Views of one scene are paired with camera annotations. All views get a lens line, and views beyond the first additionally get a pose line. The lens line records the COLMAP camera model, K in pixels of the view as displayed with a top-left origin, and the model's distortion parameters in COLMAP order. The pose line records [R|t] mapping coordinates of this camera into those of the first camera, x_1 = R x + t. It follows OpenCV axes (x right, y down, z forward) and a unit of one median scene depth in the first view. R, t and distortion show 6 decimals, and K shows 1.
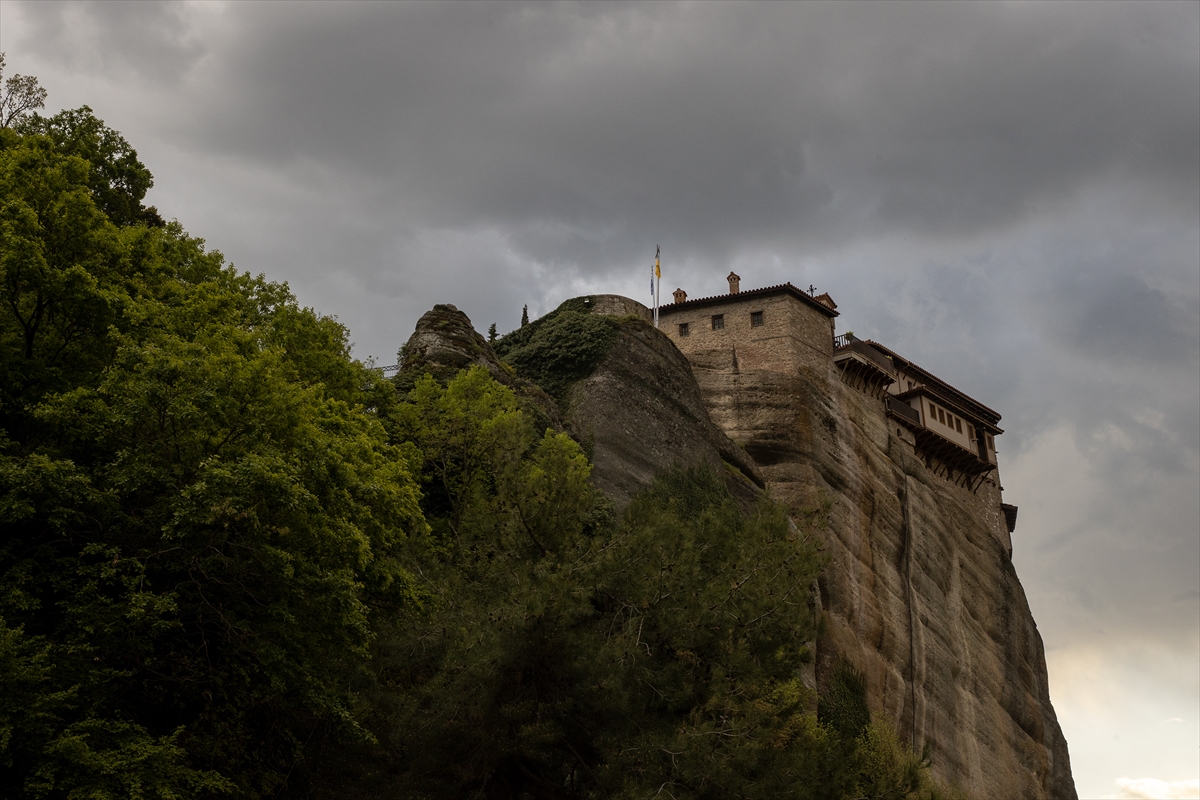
lens RADIAL K [[1477.6, 0, 600.0], [0, 1477.6, 400.0], [0, 0, 1]] dist [0.015964, 0.026871]
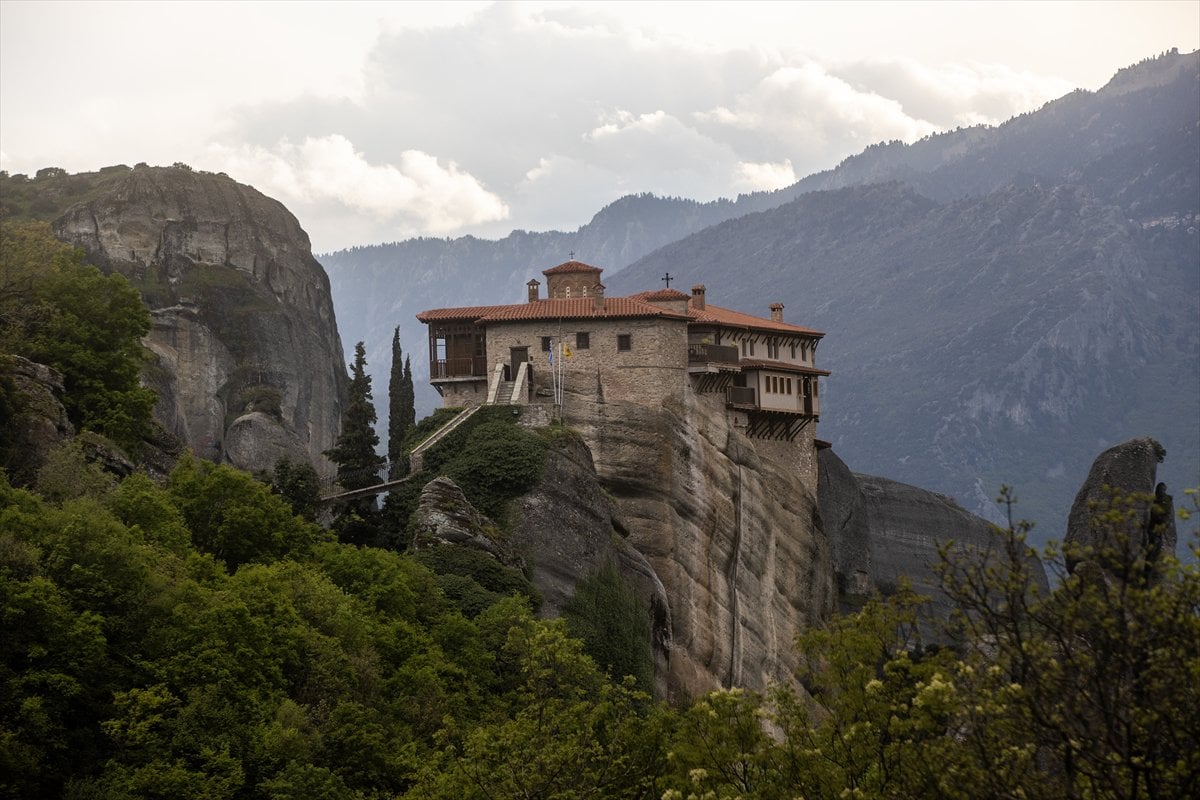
lens RADIAL K [[5046.2, 0, 600.0], [0, 5046.2, 400.0], [0, 0, 1]] dist [-0.092290, 7.365142]
pose [[0.955236, 0.017484, 0.295329, -0.902466], [-0.115596, 0.940954, 0.318188, -1.090056], [-0.272327, -0.338084, 0.900854, -2.033551]]
